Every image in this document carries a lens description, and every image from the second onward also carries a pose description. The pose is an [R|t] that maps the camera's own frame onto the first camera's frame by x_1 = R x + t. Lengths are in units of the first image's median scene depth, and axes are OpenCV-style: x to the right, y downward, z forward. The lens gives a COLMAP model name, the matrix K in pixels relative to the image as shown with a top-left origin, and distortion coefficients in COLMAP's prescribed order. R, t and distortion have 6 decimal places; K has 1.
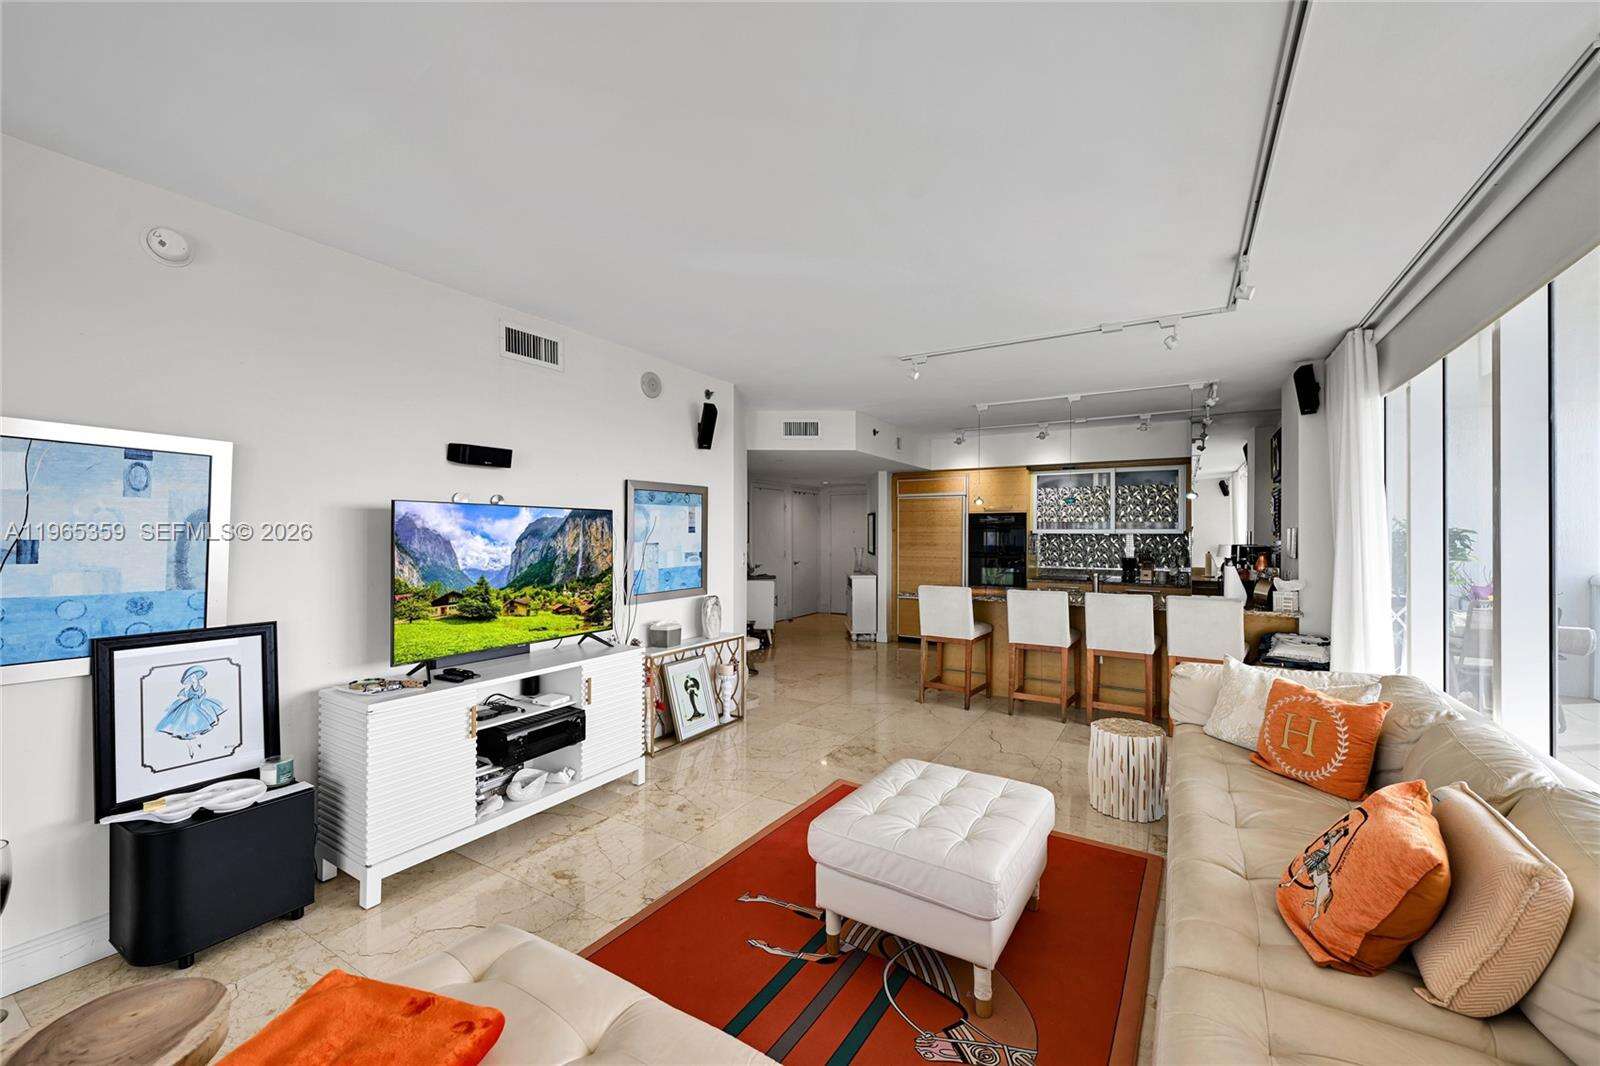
lens RADIAL K [[638.6, 0, 793.6], [0, 638.6, 531.8], [0, 0, 1]] dist [-0.000010, 0.000022]
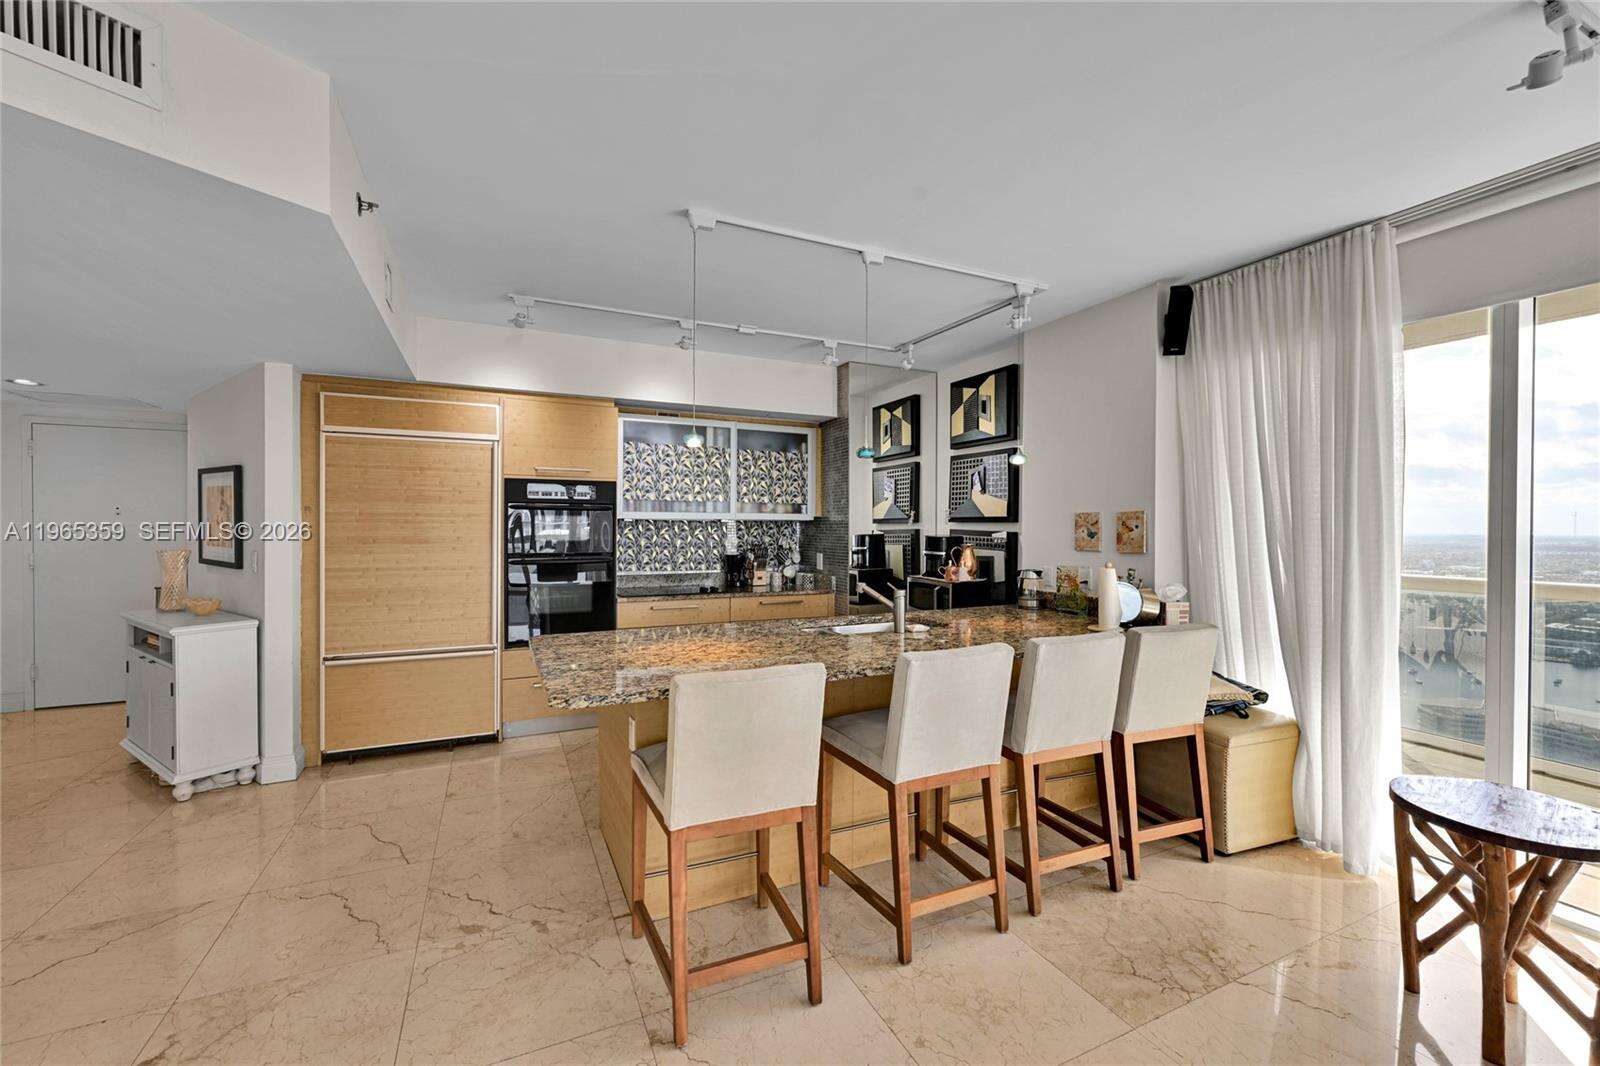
lens RADIAL K [[638.6, 0, 793.6], [0, 638.6, 531.8], [0, 0, 1]] dist [-0.000010, 0.000022]
pose [[0.546184, -0.007777, 0.837629, -0.026240], [-0.006892, 0.999881, 0.013778, 0.005882], [-0.837637, -0.013299, 0.546066, 0.577309]]
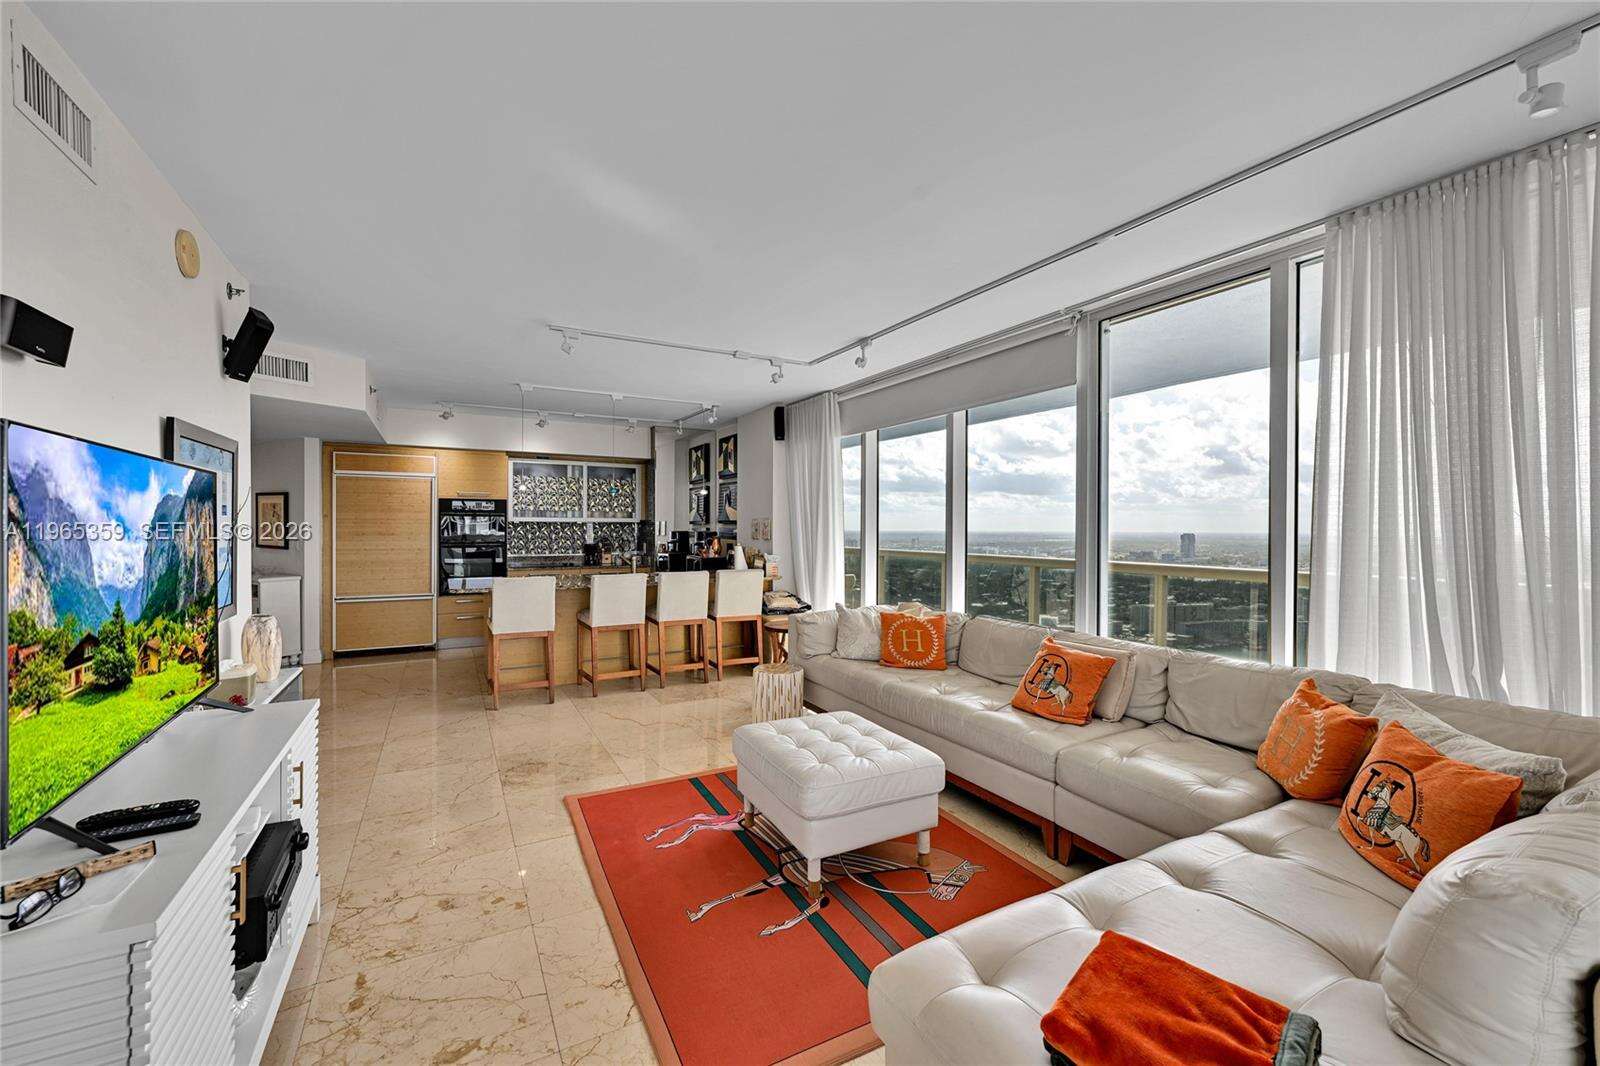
lens RADIAL K [[638.6, 0, 793.6], [0, 638.6, 531.8], [0, 0, 1]] dist [-0.000010, 0.000022]
pose [[0.494700, -0.007212, 0.869034, -0.271302], [-0.005759, 0.999916, 0.011577, 0.005165], [-0.869045, -0.010732, 0.494617, 0.148230]]
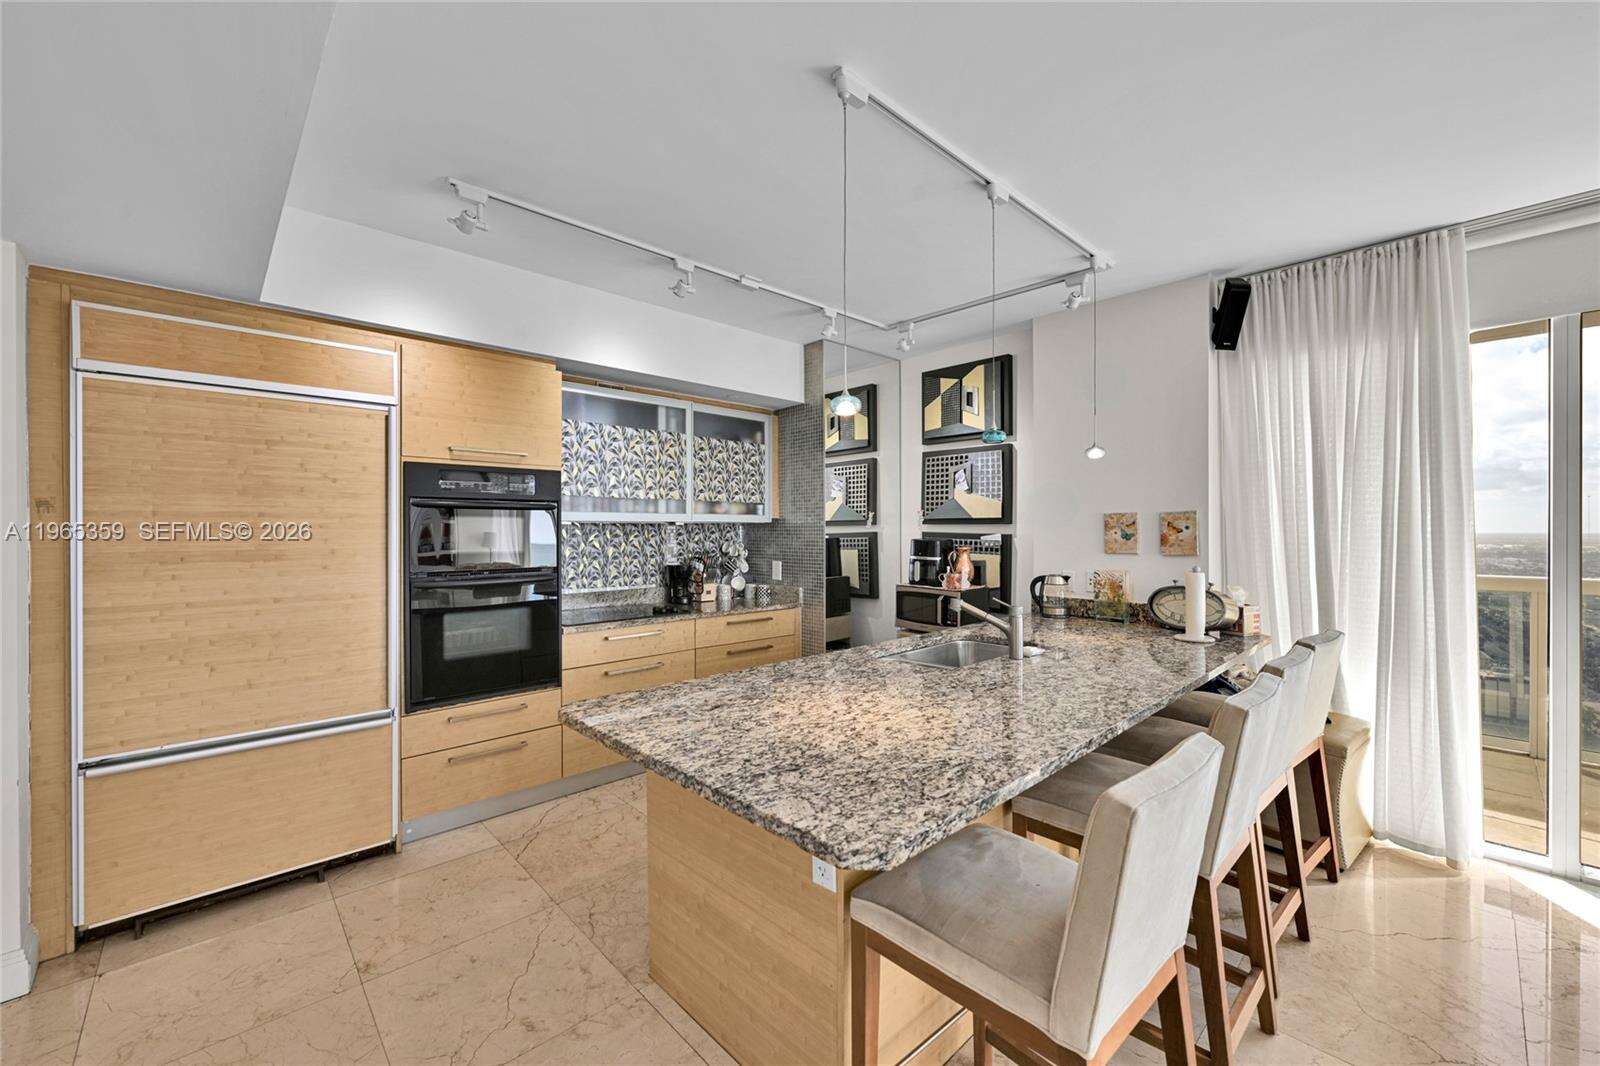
lens RADIAL K [[634.1, 0, 780.4], [0, 634.1, 532.6], [0, 0, 1]] dist [0.000095, -0.000170]
pose [[0.266235, -0.008132, 0.963874, 0.000404], [-0.001529, 0.999960, 0.008859, 0.006837], [-0.963907, -0.003833, 0.266212, 0.776494]]
